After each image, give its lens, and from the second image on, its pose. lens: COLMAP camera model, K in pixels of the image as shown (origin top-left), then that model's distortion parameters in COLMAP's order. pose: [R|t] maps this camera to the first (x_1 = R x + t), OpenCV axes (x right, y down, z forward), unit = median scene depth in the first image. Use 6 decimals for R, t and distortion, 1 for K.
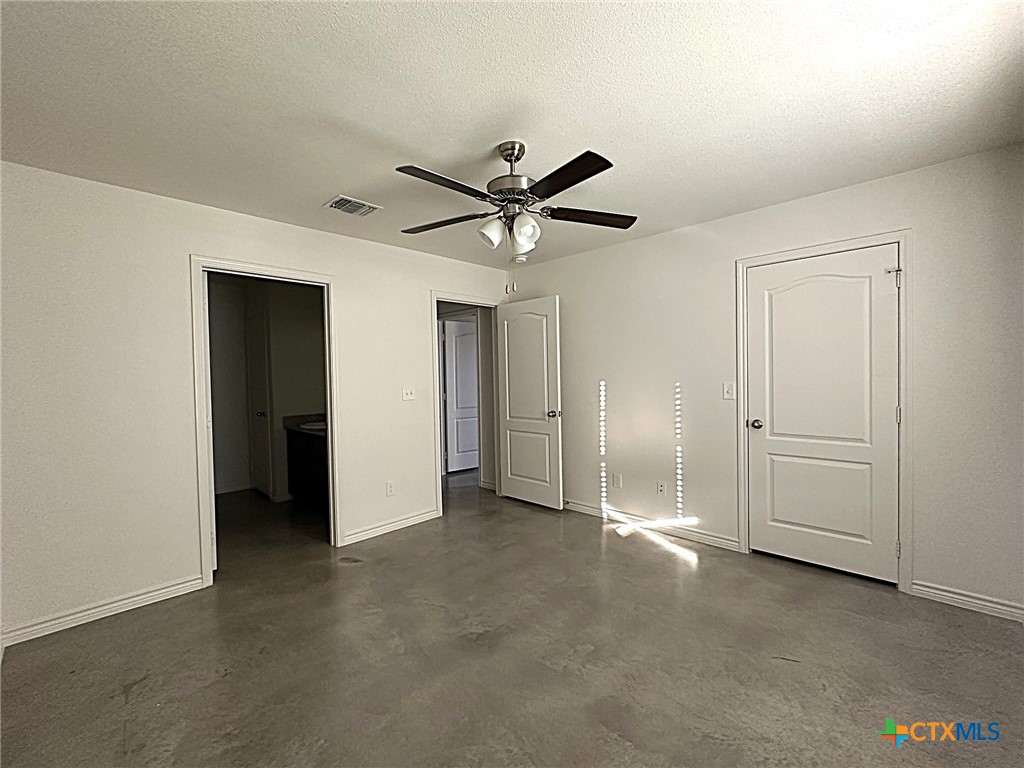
lens RADIAL K [[437.5, 0, 512.0], [0, 437.5, 384.0], [0, 0, 1]] dist [-0.000912, -0.000186]
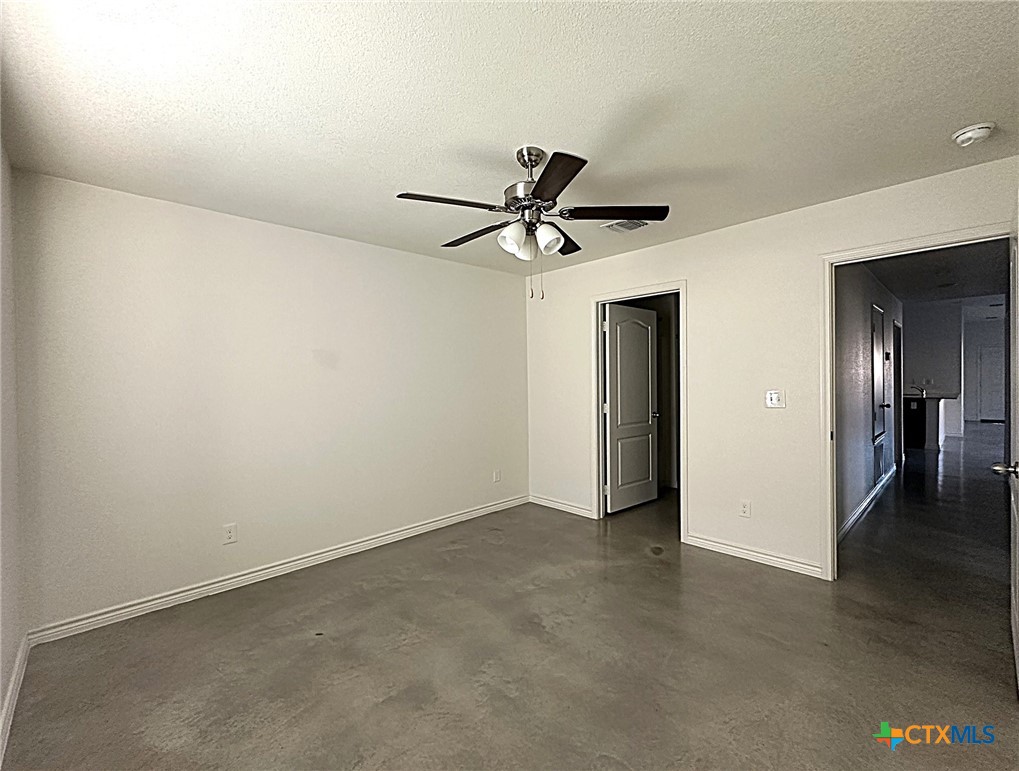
lens RADIAL K [[433.5, 0, 509.5], [0, 433.5, 385.5], [0, 0, 1]] dist [-0.000506, -0.000043]
pose [[-0.030175, 0.032195, -0.999026, 0.818420], [-0.006706, 0.999452, 0.032411, -0.035857], [0.999522, 0.007678, -0.029943, 0.807464]]
